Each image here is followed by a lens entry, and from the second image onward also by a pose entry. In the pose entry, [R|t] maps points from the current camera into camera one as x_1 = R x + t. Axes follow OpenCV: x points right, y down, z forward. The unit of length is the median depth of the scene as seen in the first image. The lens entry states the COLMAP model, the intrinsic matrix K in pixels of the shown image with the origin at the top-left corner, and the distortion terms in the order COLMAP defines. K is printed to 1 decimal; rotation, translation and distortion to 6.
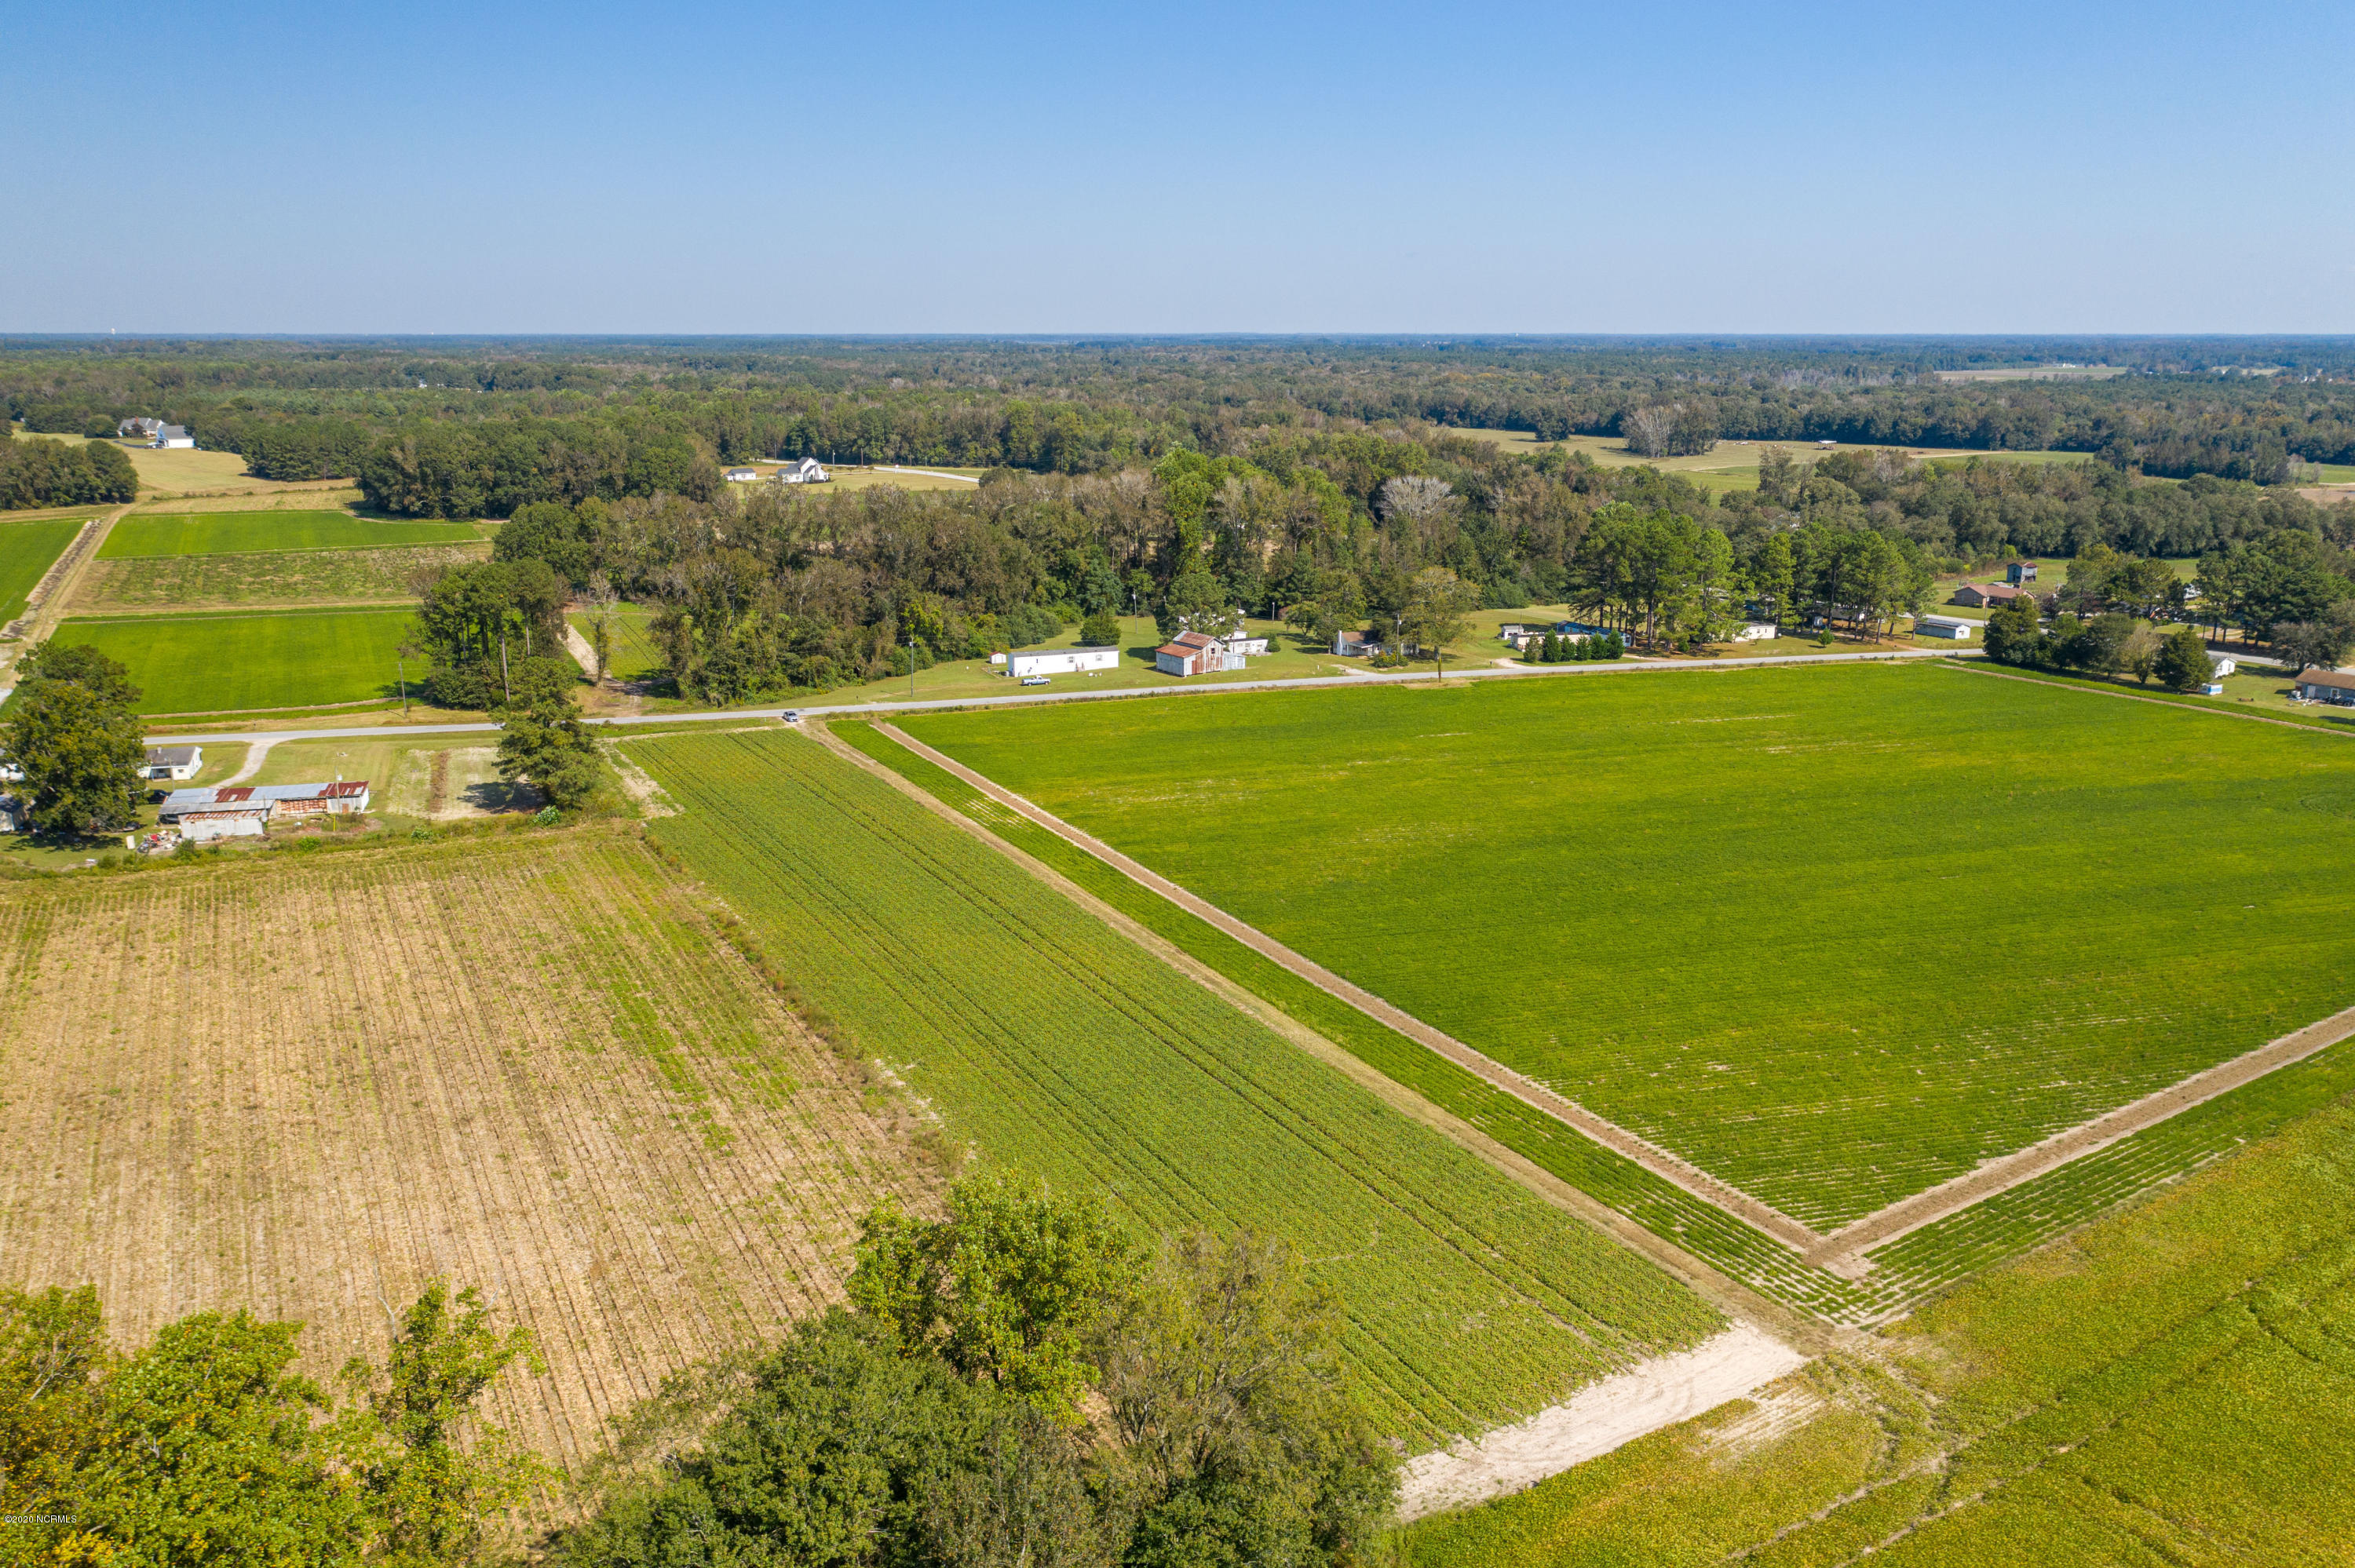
lens RADIAL K [[1863.7, 0, 1175.3], [0, 1863.7, 788.2], [0, 0, 1]] dist [-0.006599, 0.007984]
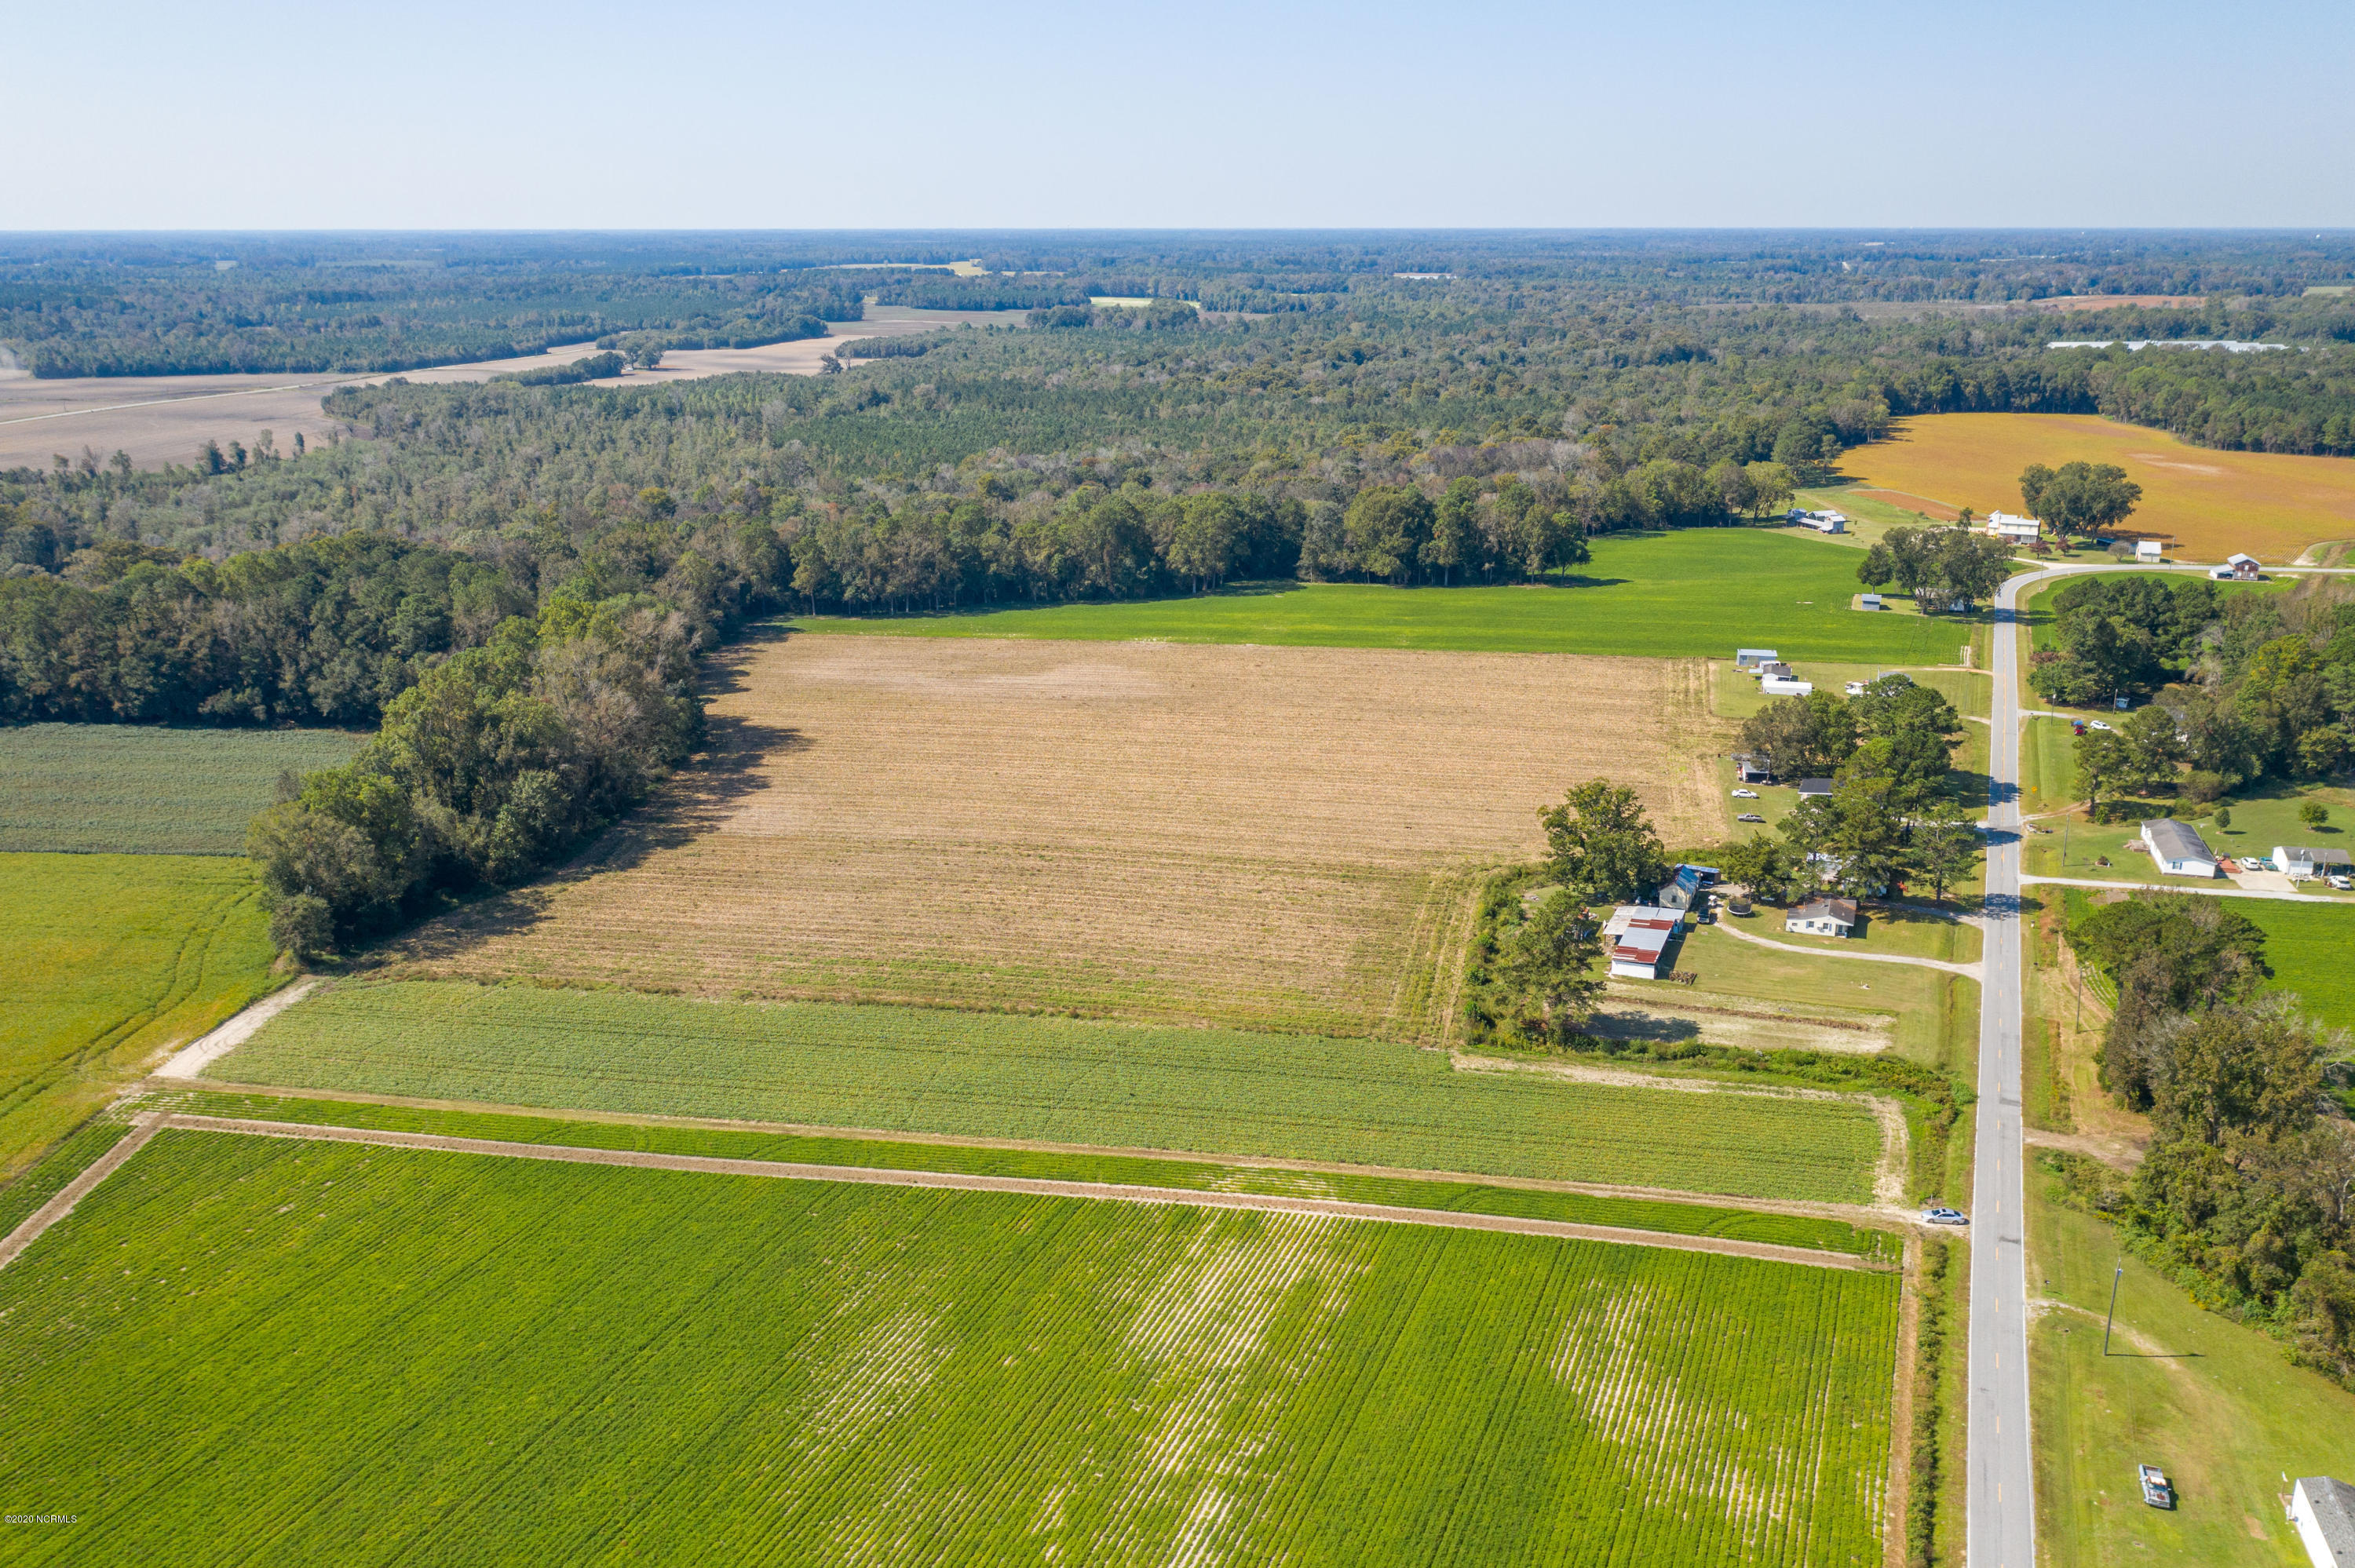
lens RADIAL K [[1886.4, 0, 1174.9], [0, 1886.4, 790.4], [0, 0, 1]] dist [-0.007824, 0.009759]
pose [[-0.600627, 0.230620, -0.765546, 0.559564], [-0.190243, 0.888773, 0.417002, -0.507170], [0.776566, 0.396102, -0.489947, 1.309795]]
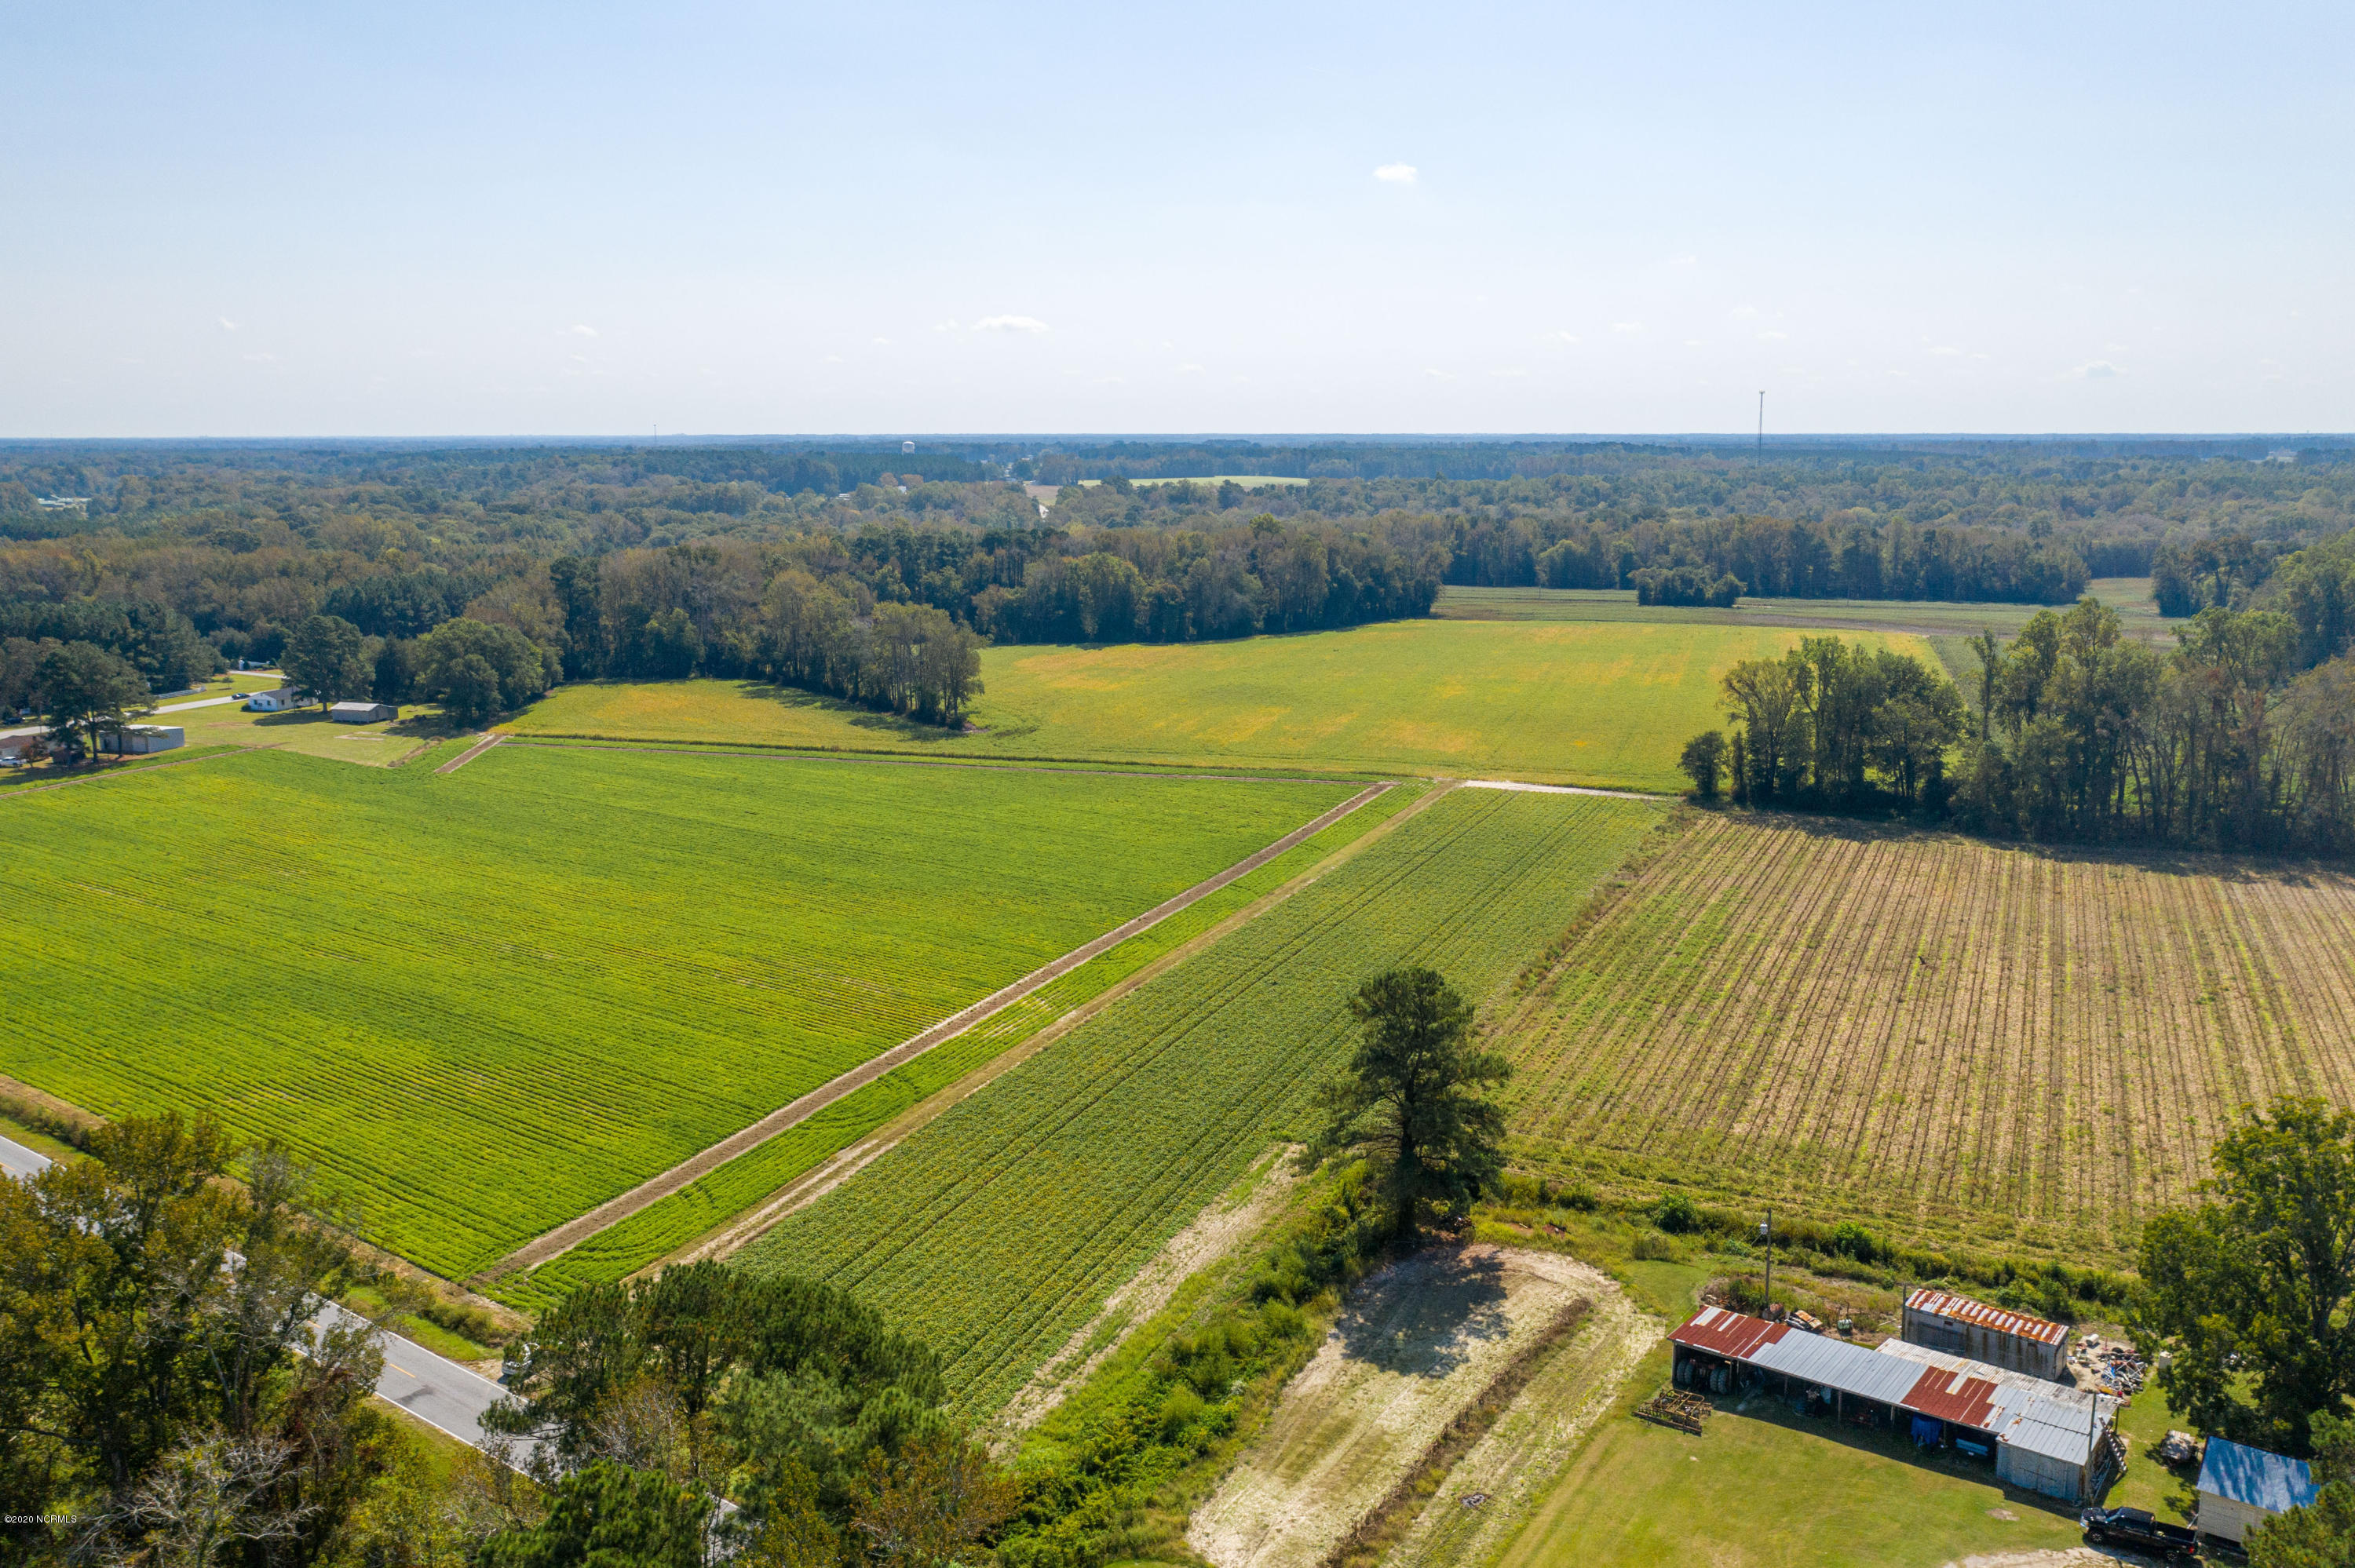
lens RADIAL K [[1922.0, 0, 1175.7], [0, 1922.0, 779.9], [0, 0, 1]] dist [-0.004157, 0.006085]
pose [[-0.627126, -0.138818, 0.766448, -0.714713], [0.186873, 0.928439, 0.321061, -0.311966], [-0.756169, 0.344574, -0.556307, 1.336718]]
